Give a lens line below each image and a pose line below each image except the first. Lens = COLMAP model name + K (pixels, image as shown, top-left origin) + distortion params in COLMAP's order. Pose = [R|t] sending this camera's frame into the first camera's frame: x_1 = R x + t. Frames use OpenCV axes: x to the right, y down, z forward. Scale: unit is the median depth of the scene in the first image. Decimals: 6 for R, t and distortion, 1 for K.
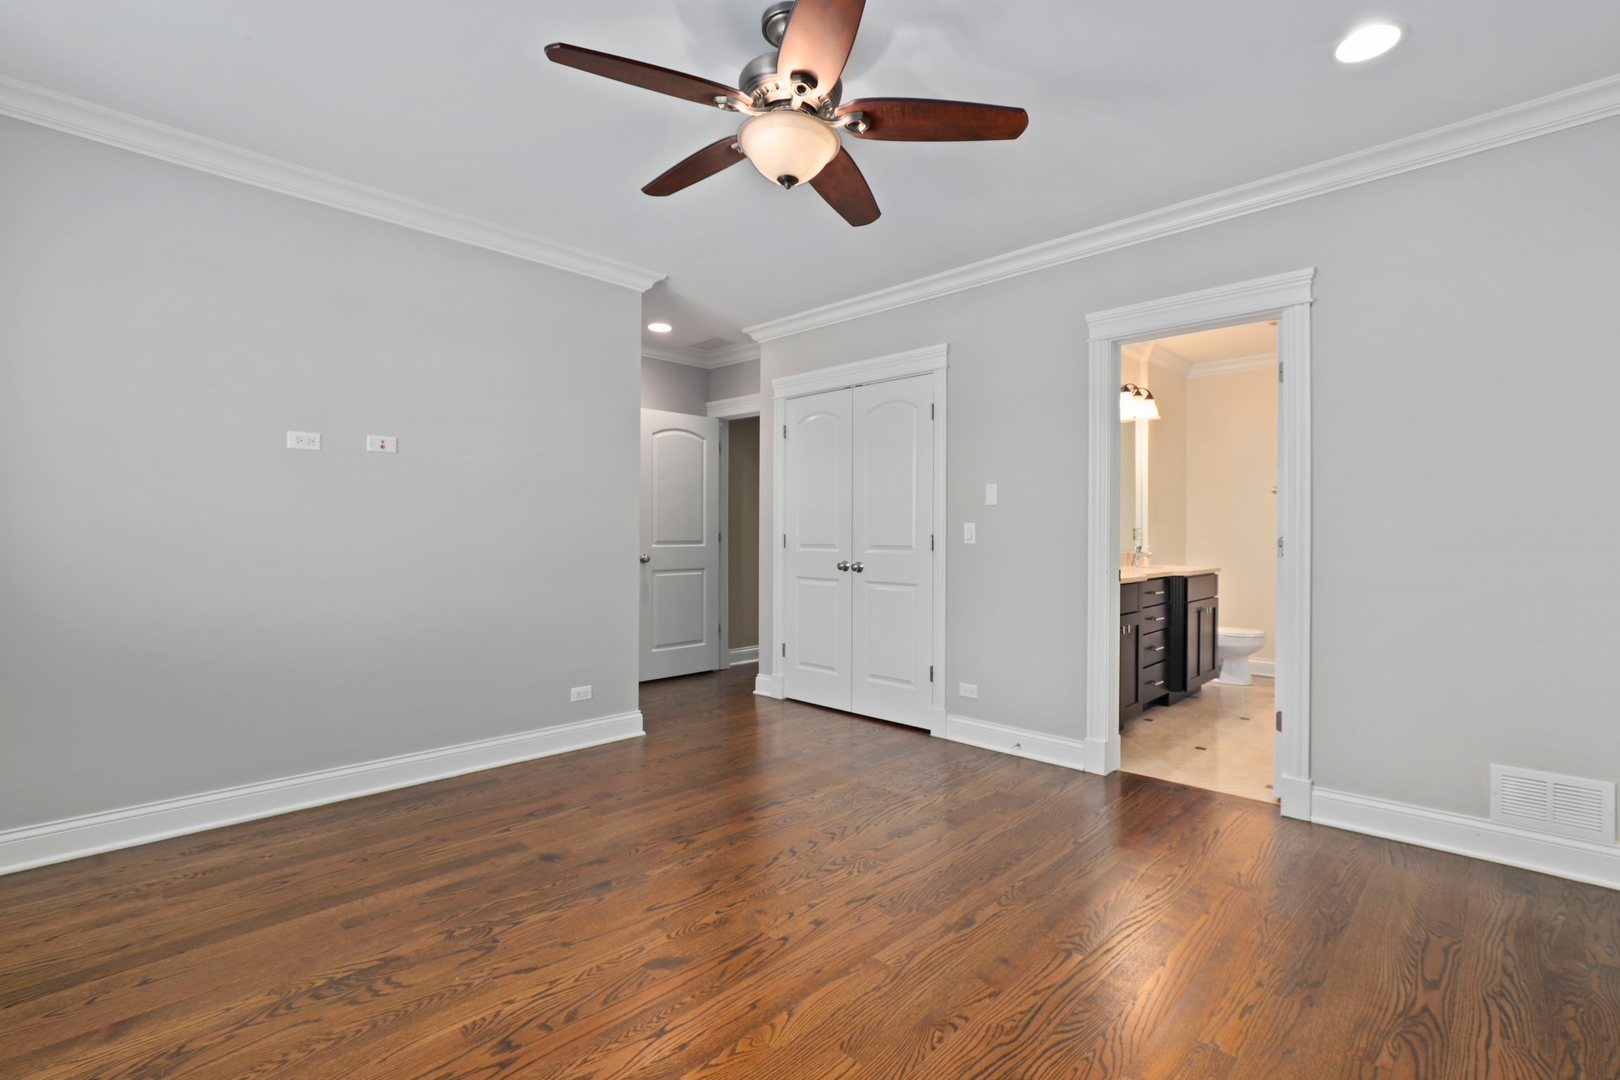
lens RADIAL K [[745.3, 0, 825.1], [0, 745.3, 533.4], [0, 0, 1]] dist [-0.024576, 0.005682]
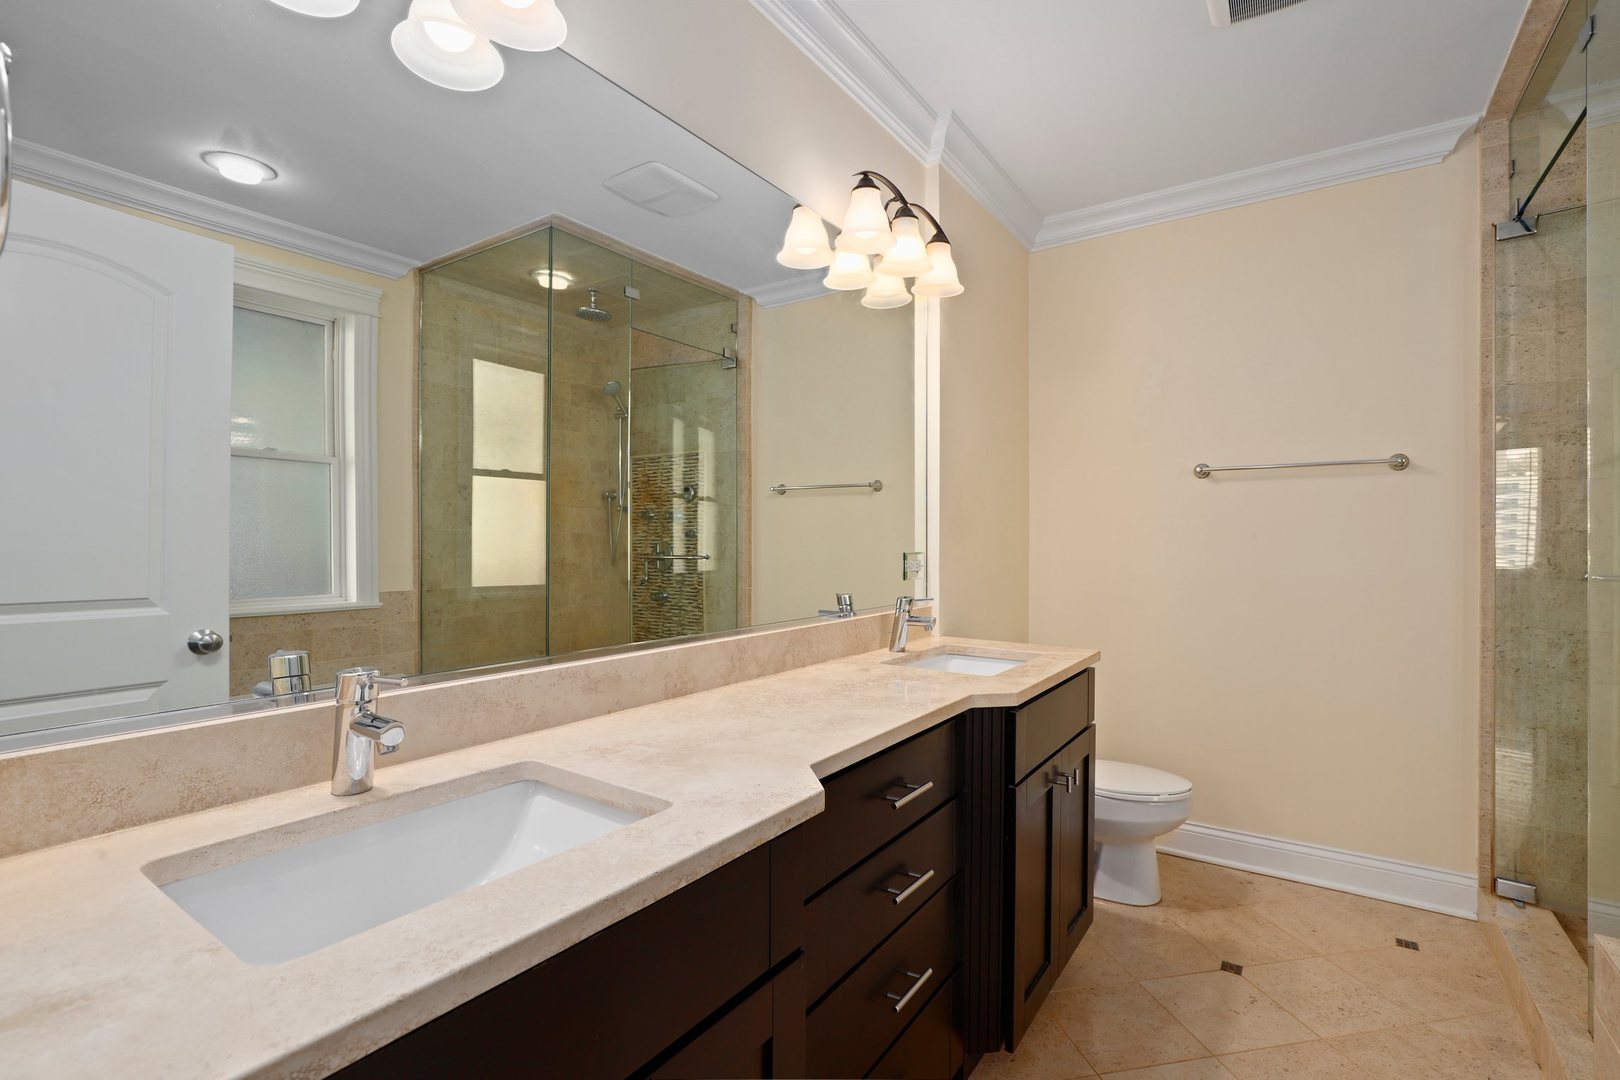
lens RADIAL K [[745.3, 0, 819.0], [0, 745.3, 537.6], [0, 0, 1]] dist [-0.024576, 0.005682]
pose [[0.988520, -0.006791, 0.150938, 0.305664], [0.005698, 0.999954, 0.007676, -0.019148], [-0.150983, -0.006728, 0.988513, 0.593801]]
